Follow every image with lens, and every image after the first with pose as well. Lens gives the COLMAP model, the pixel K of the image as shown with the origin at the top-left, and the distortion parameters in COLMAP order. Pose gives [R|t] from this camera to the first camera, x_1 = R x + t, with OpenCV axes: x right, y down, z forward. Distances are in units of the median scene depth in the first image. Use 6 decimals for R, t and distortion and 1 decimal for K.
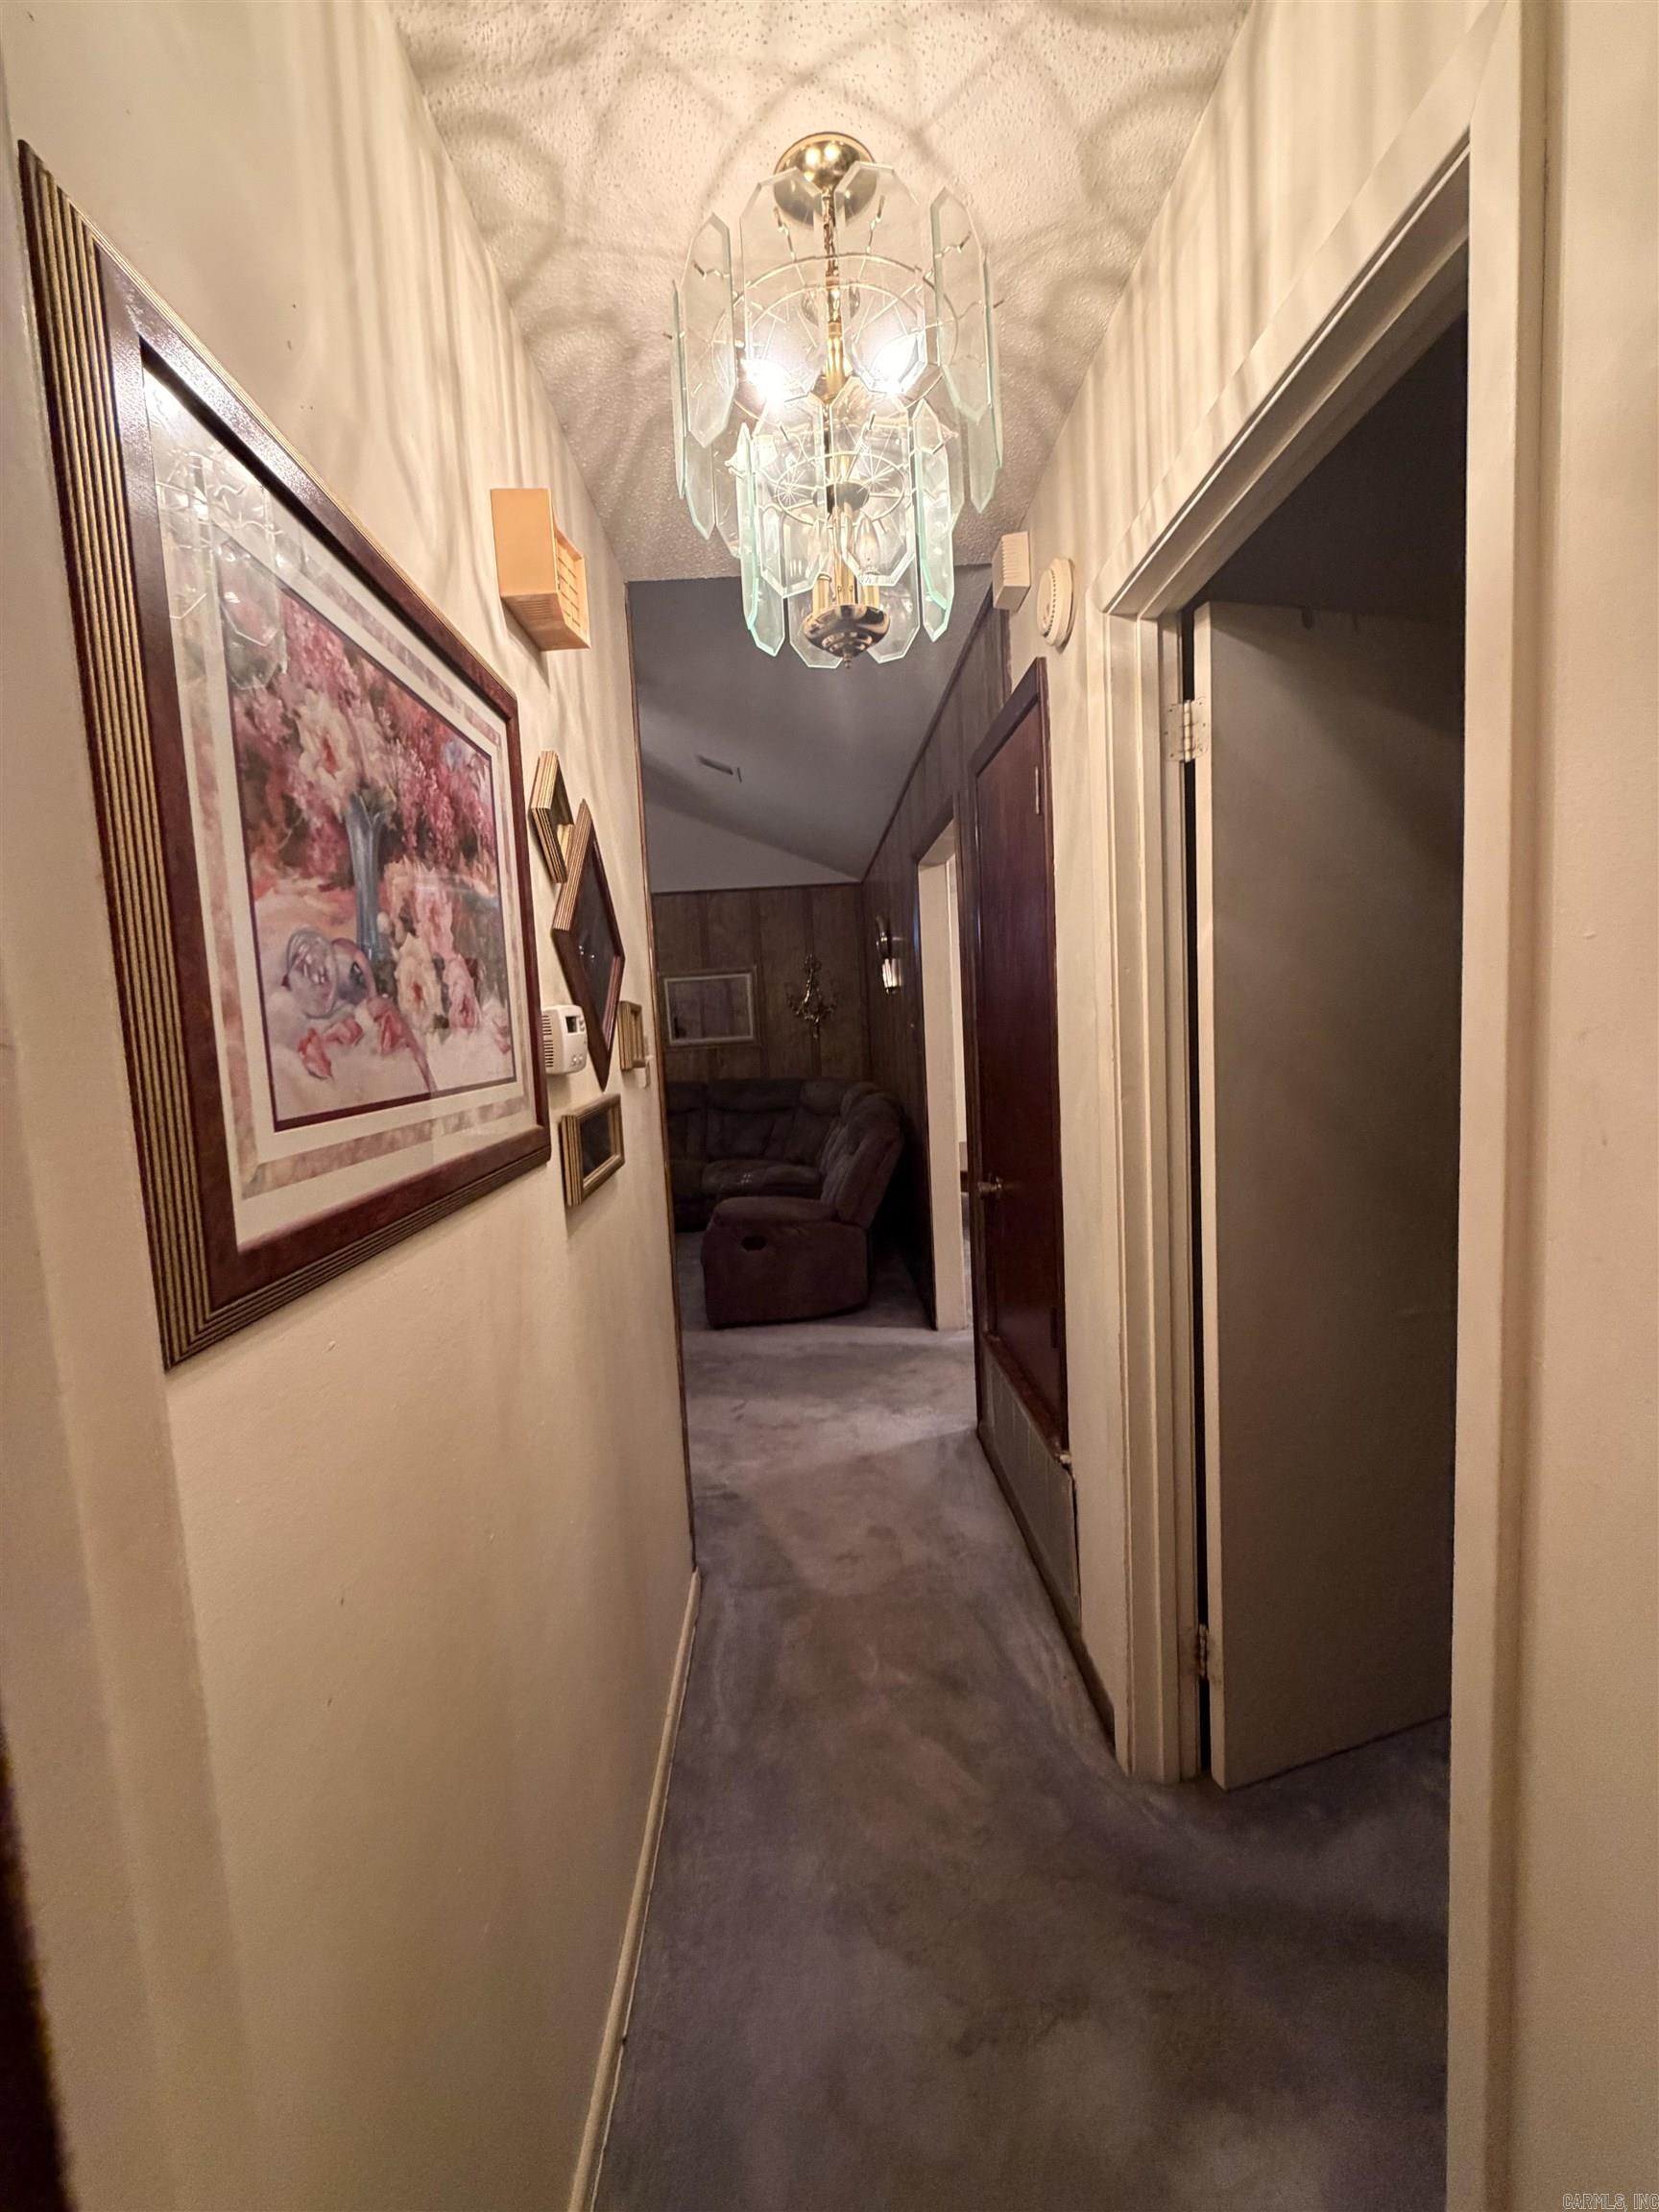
lens RADIAL K [[884.9, 0, 832.2], [0, 884.9, 1095.8], [0, 0, 1]] dist [-0.000088, 0.000000]
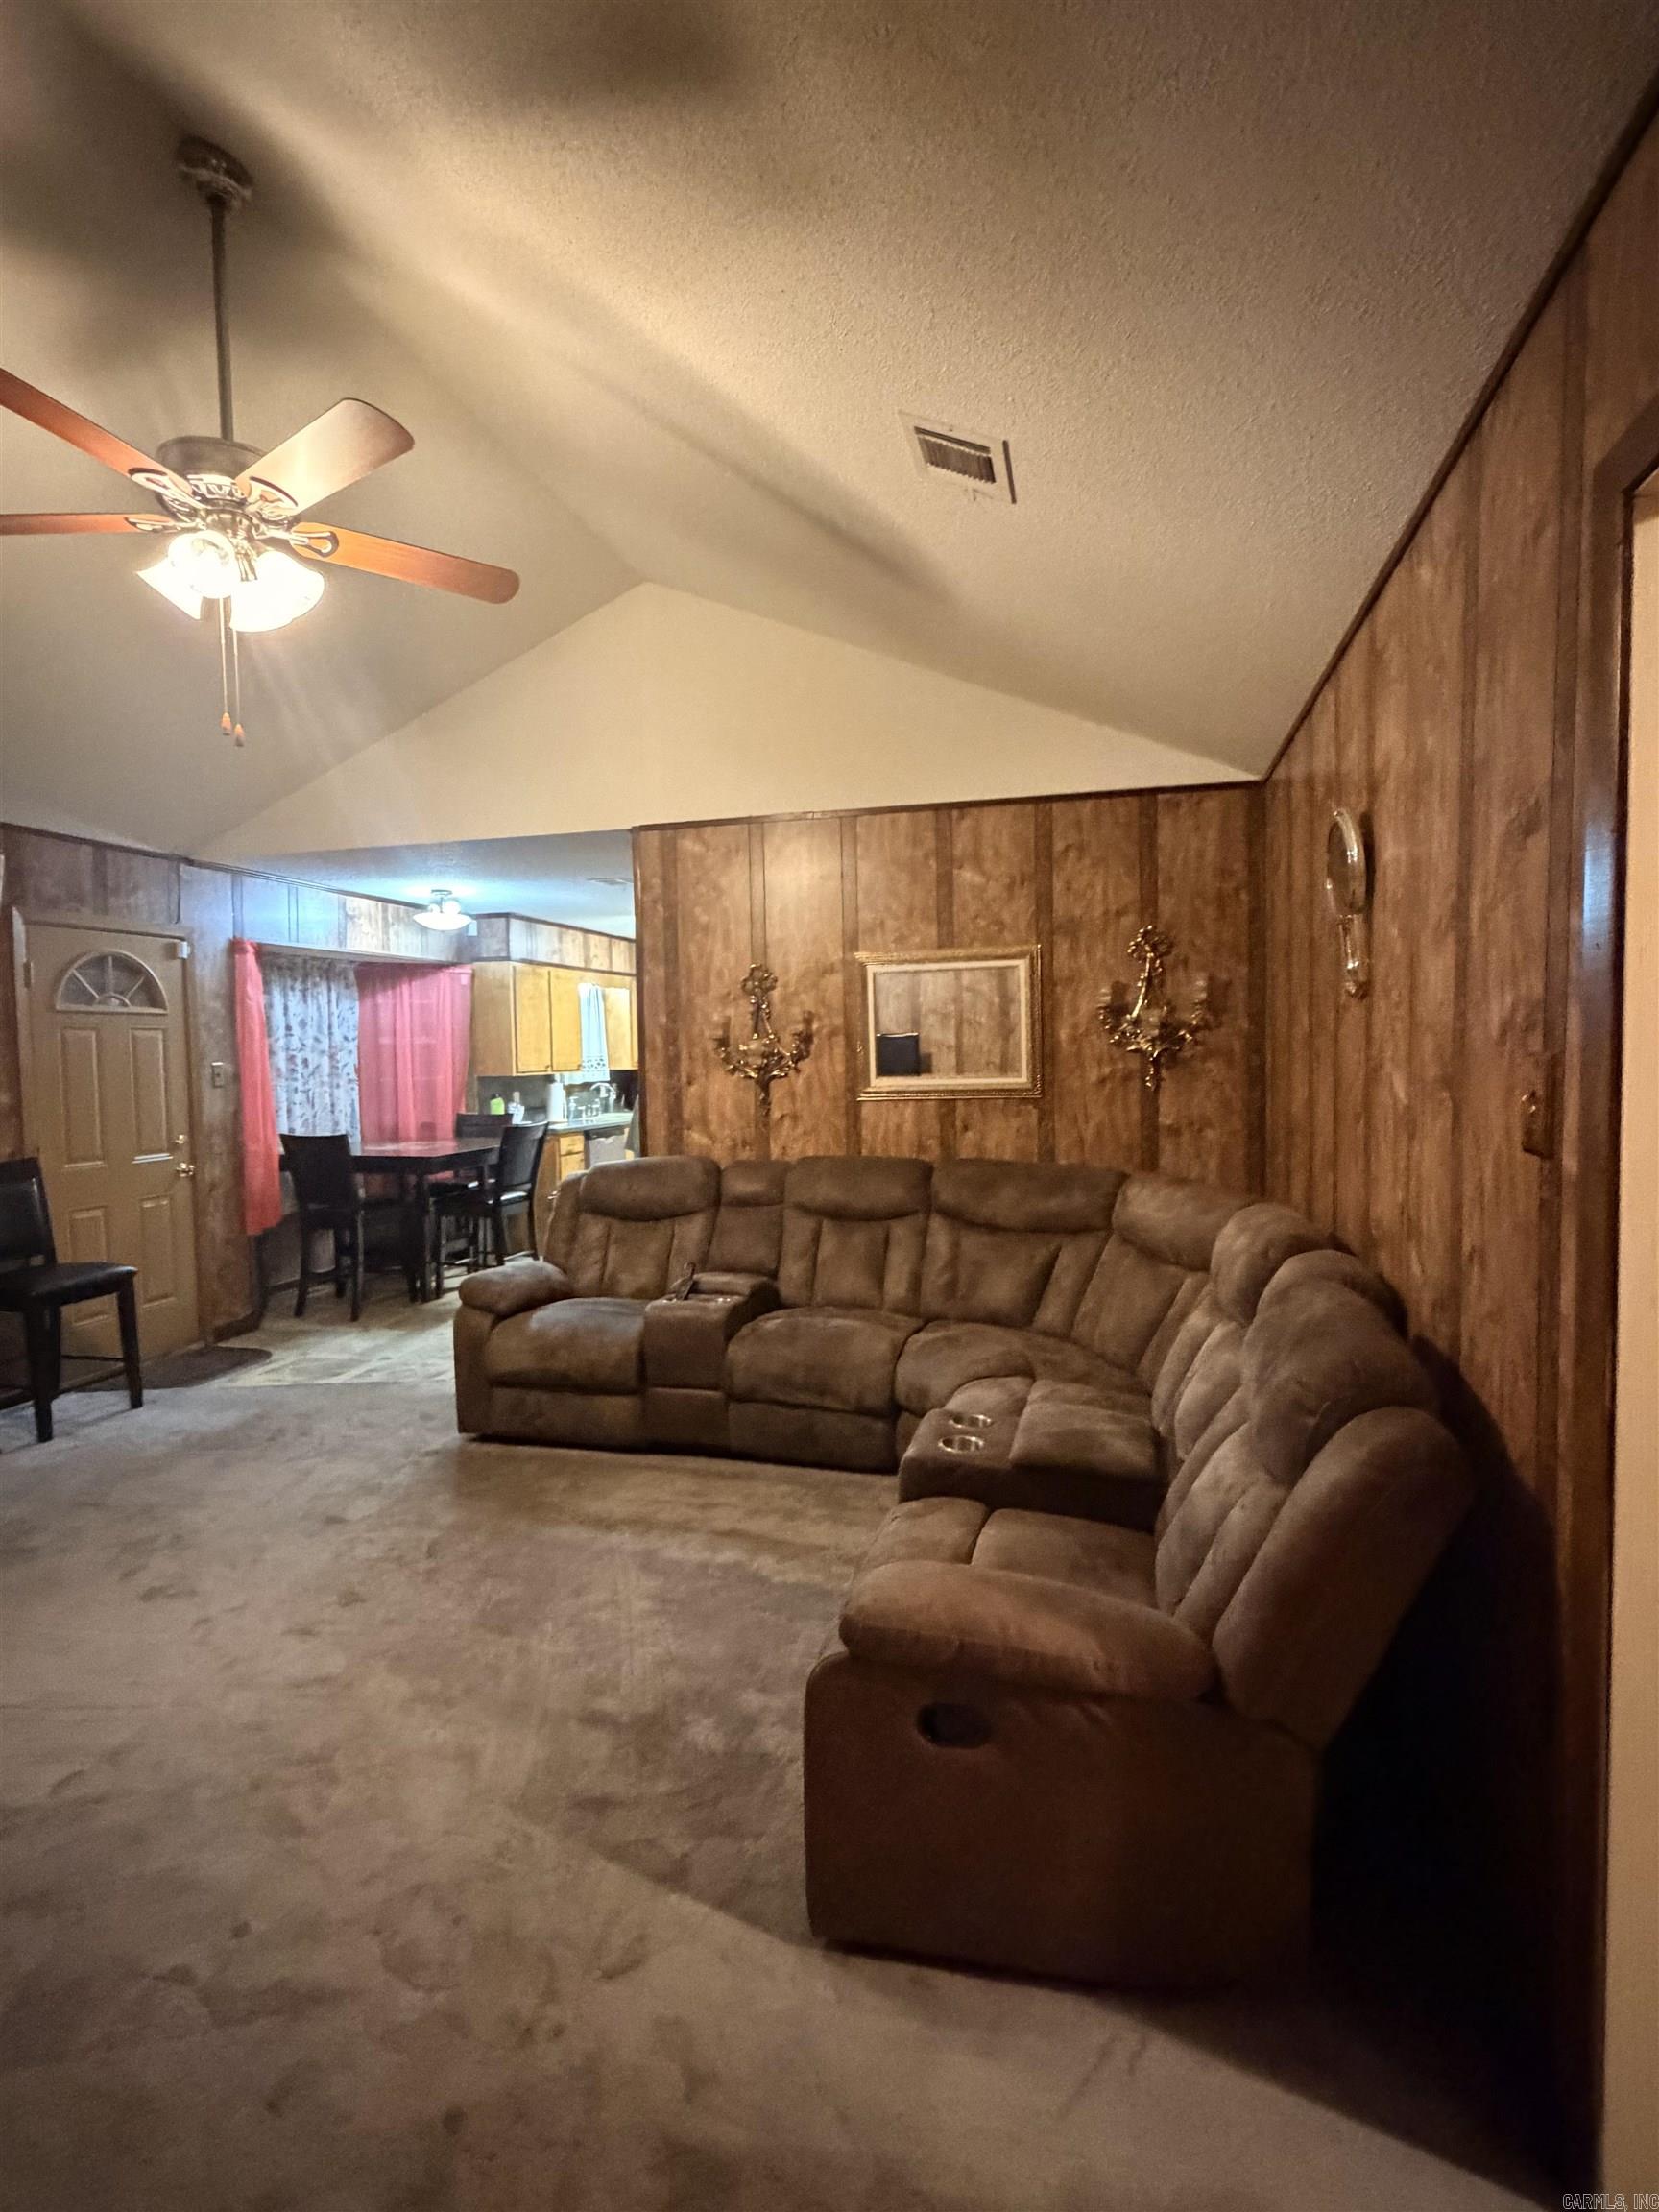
lens RADIAL K [[1116.5, 0, 834.5], [0, 1116.5, 1105.9], [0, 0, 1]] dist [-0.000808, -0.000168]
pose [[0.960445, 0.051094, -0.273743, -0.017313], [-0.058266, 0.998137, -0.018125, -0.033501], [0.272307, 0.033358, 0.961632, 0.343515]]
